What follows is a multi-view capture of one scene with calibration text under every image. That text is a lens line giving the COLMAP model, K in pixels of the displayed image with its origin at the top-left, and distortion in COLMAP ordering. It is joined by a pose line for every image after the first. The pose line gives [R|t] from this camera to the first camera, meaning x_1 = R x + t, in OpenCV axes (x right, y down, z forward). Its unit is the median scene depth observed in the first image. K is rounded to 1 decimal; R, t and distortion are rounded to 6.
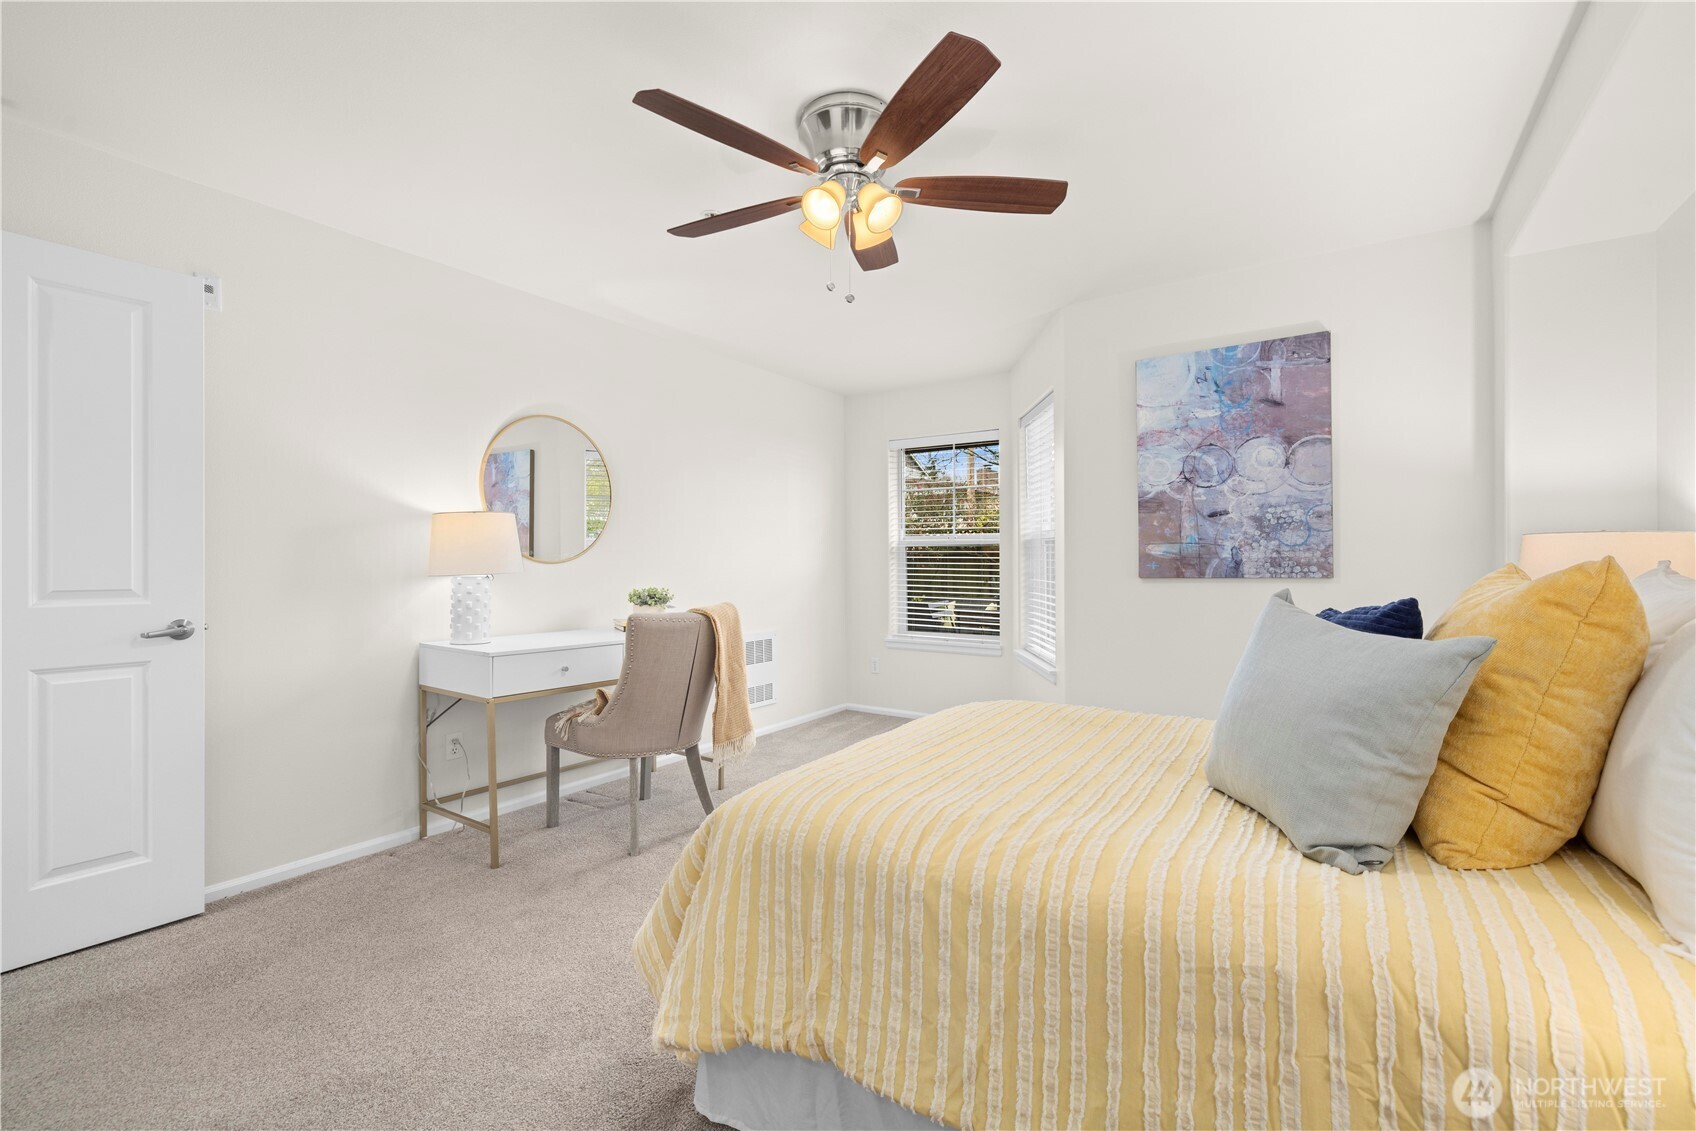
lens RADIAL K [[727.0, 0, 852.8], [0, 727.0, 566.3], [0, 0, 1]] dist [0.000282, 0.000107]
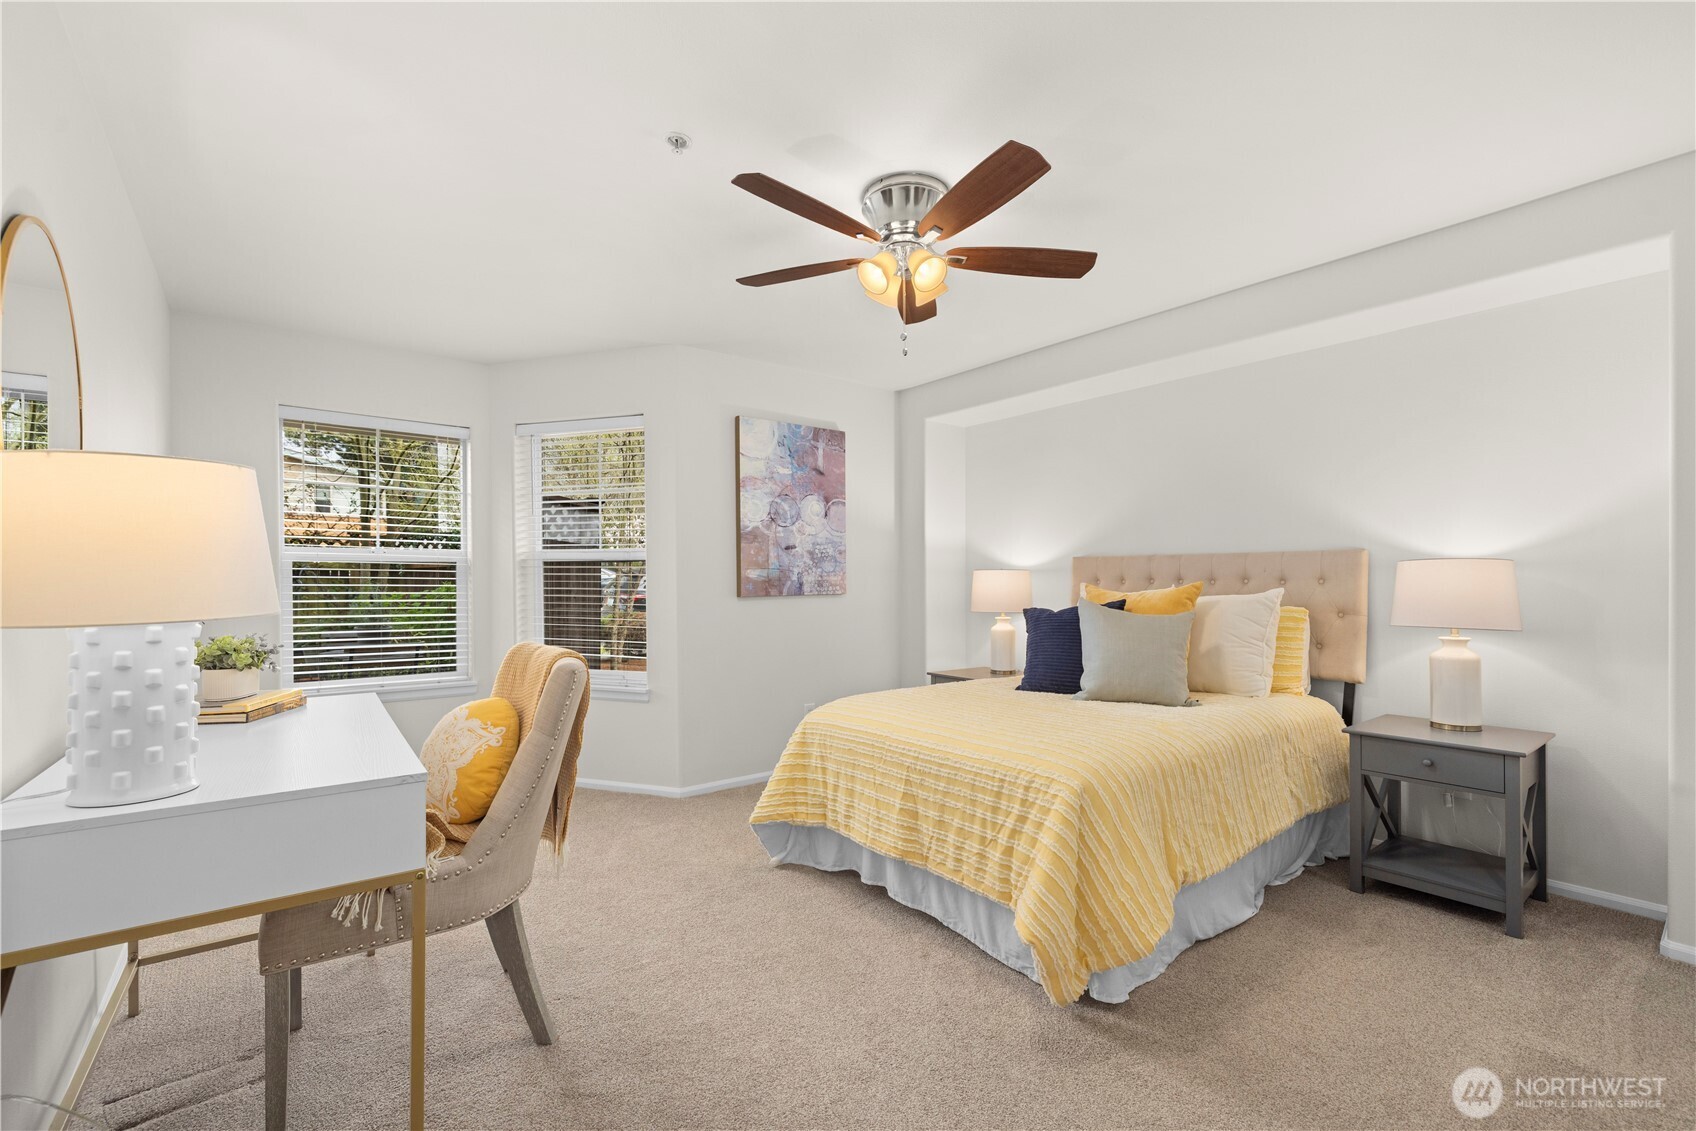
lens RADIAL K [[727.0, 0, 849.1], [0, 727.0, 580.9], [0, 0, 1]] dist [0.000282, 0.000107]
pose [[0.332002, 0.007632, 0.943248, -0.724575], [0.007317, 0.999916, -0.010666, 0.004153], [-0.943250, 0.010443, 0.331919, 0.461992]]
